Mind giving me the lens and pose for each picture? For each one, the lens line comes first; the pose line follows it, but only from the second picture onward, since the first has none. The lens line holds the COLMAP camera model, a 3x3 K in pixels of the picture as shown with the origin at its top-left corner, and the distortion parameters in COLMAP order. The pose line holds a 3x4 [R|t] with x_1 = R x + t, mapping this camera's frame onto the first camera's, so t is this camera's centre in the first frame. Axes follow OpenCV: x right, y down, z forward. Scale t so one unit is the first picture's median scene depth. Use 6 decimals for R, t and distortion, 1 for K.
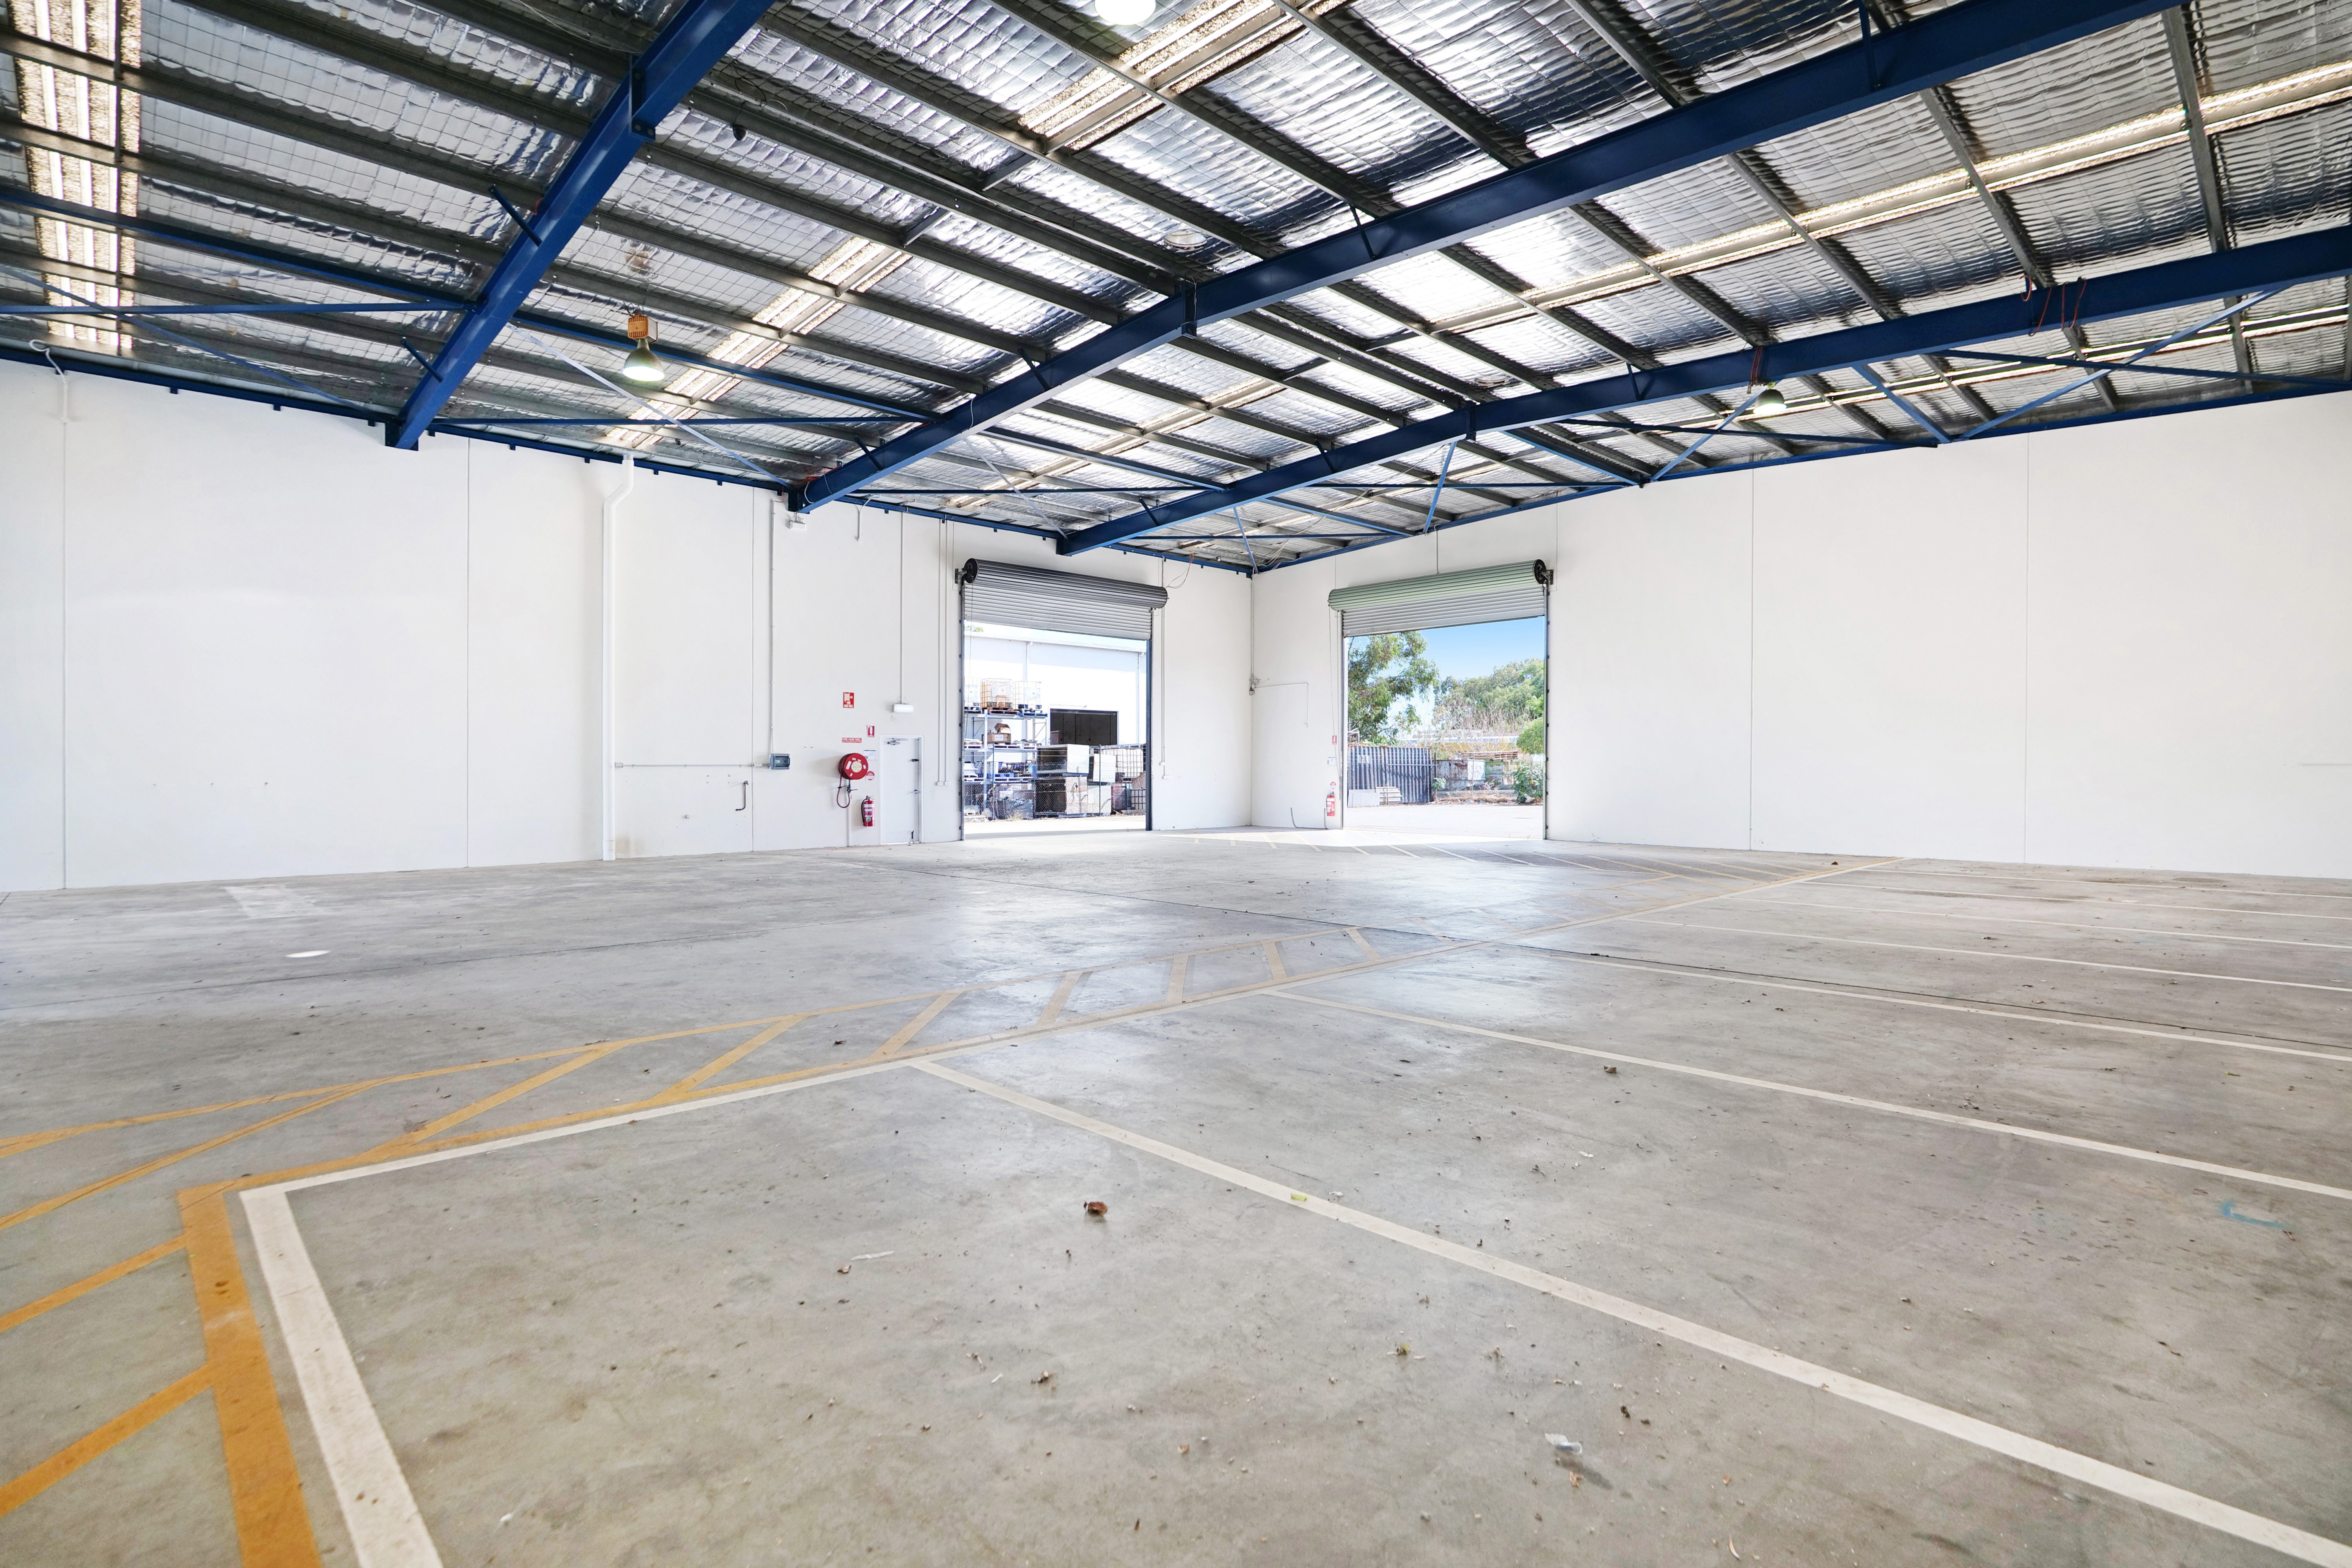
lens RADIAL K [[1139.1, 0, 1176.0], [0, 1139.1, 784.0], [0, 0, 1]] dist [-0.040717, -0.000483]
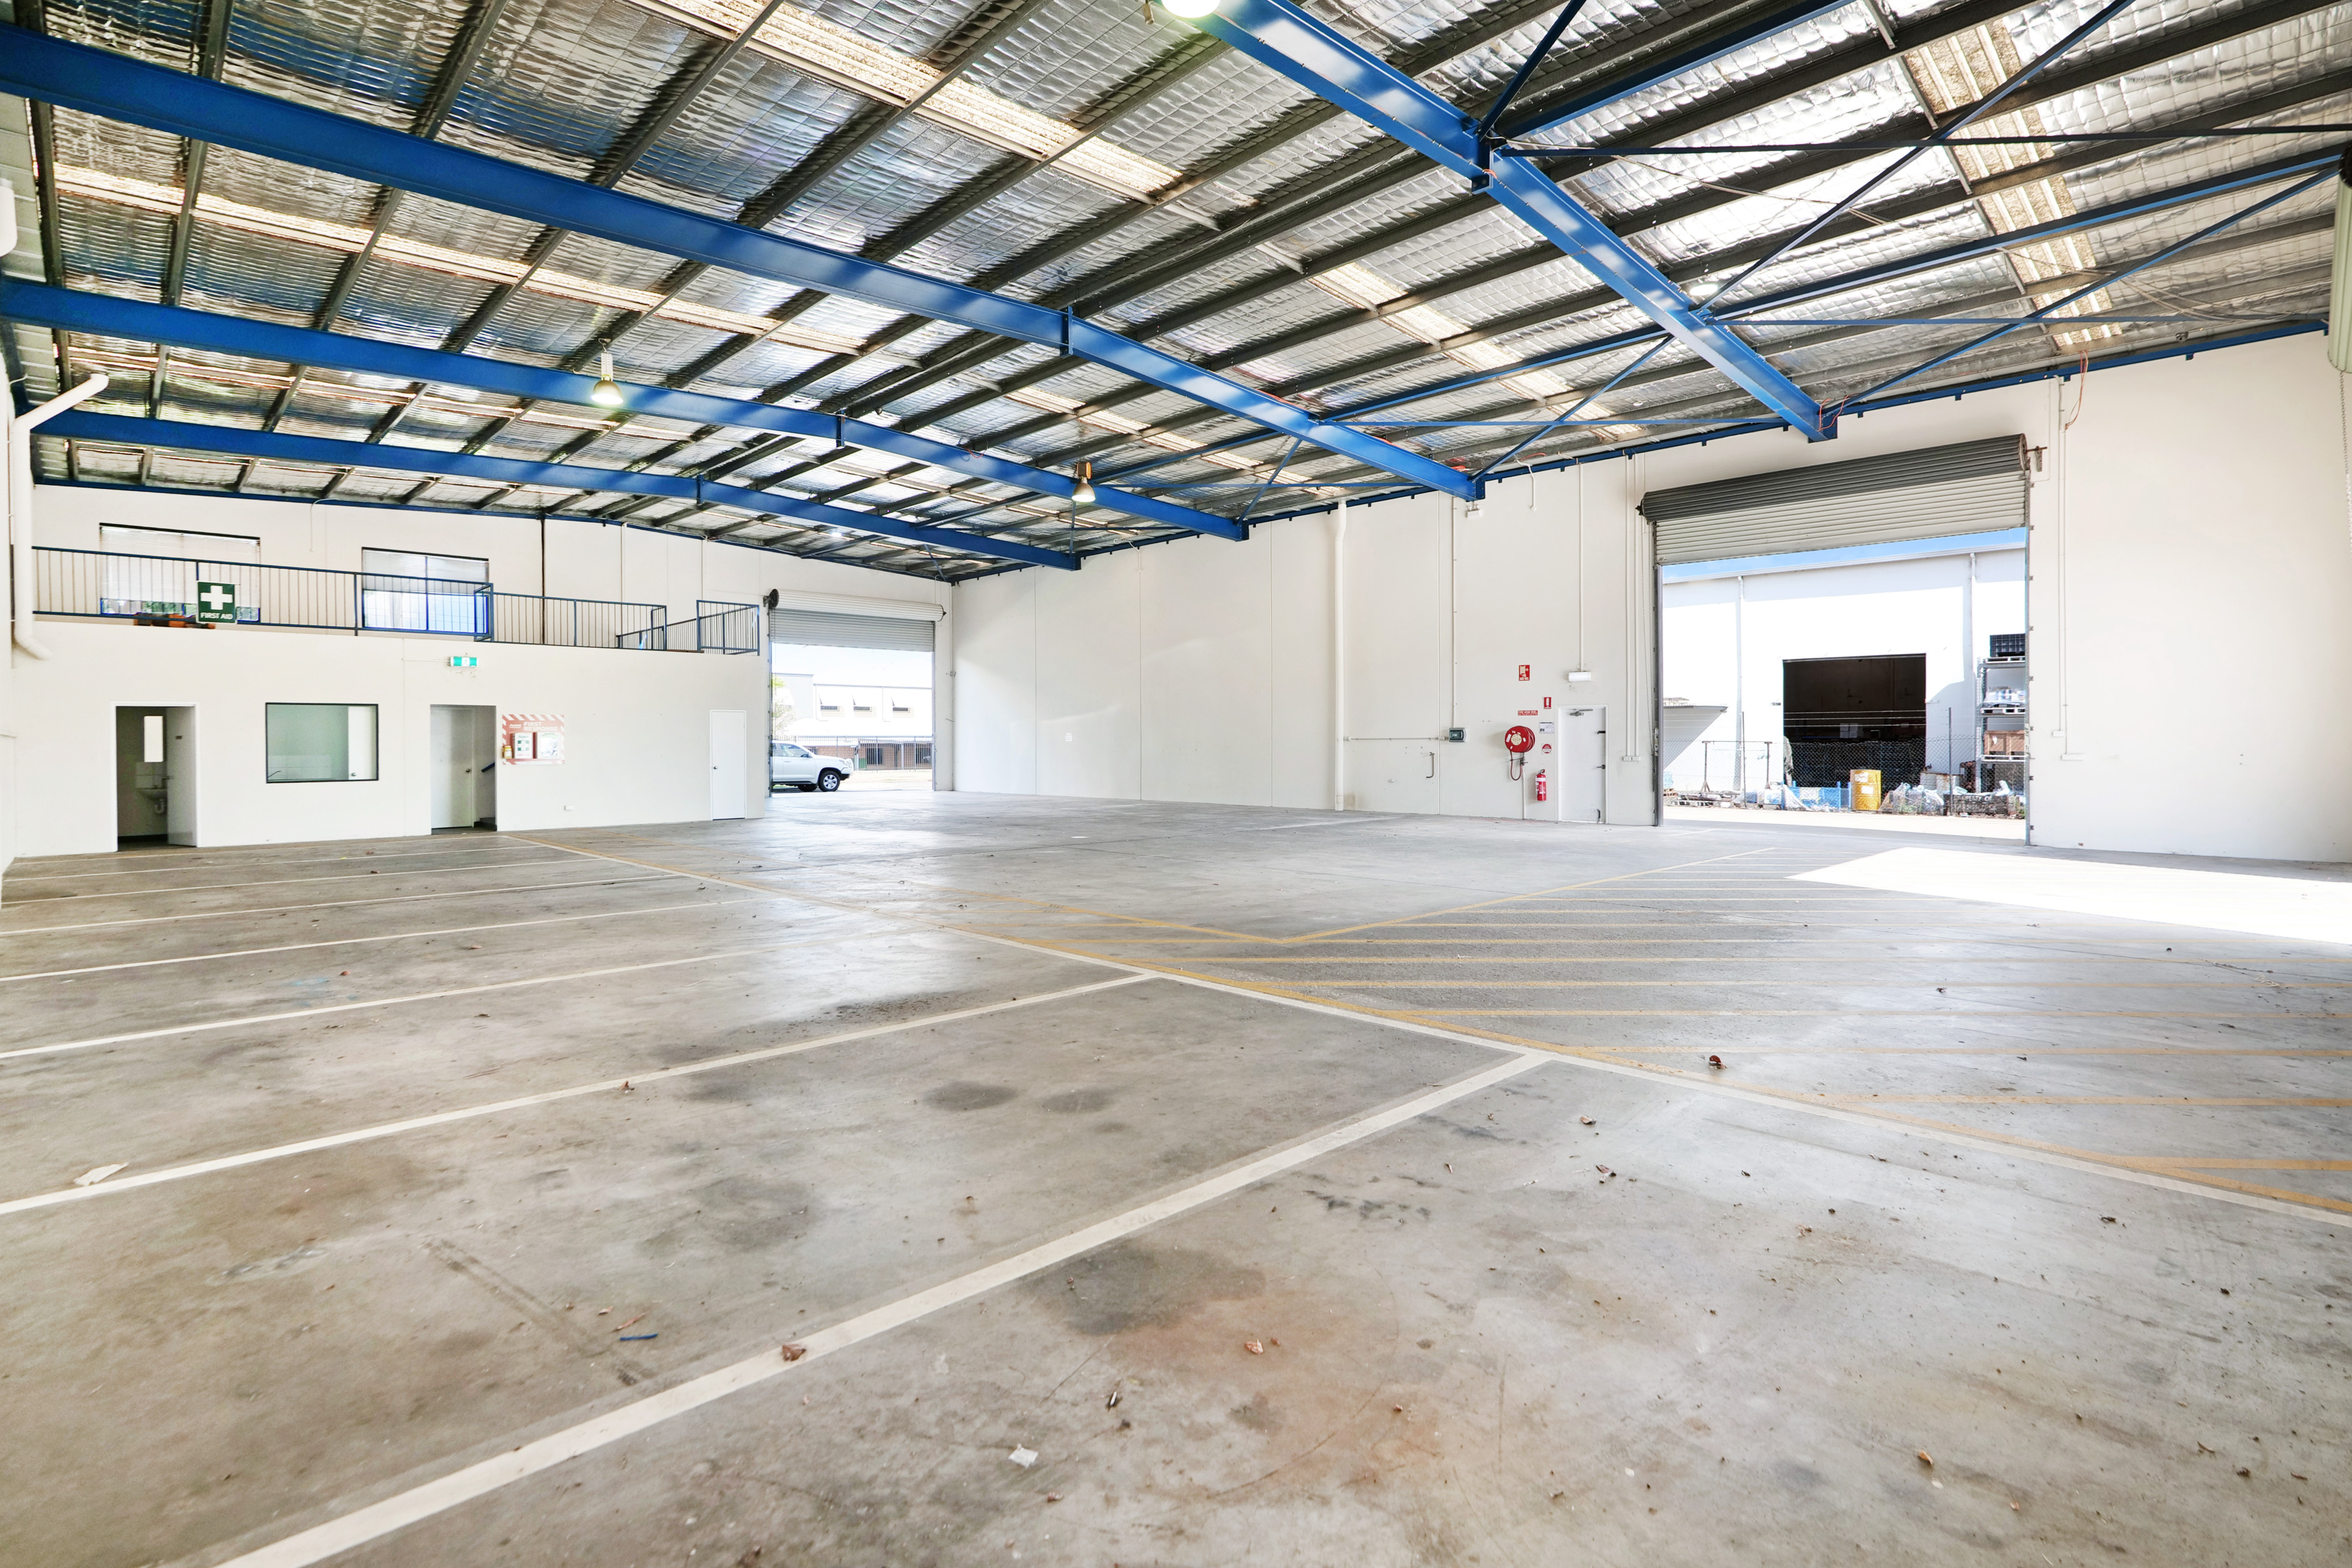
lens RADIAL K [[1139.1, 0, 1176.0], [0, 1139.1, 784.0], [0, 0, 1]] dist [-0.040717, -0.000483]
pose [[-0.033228, 0.039042, -0.998685, 0.720241], [-0.010306, 0.999170, 0.039404, -0.012430], [0.999395, 0.011602, -0.032798, 0.728570]]
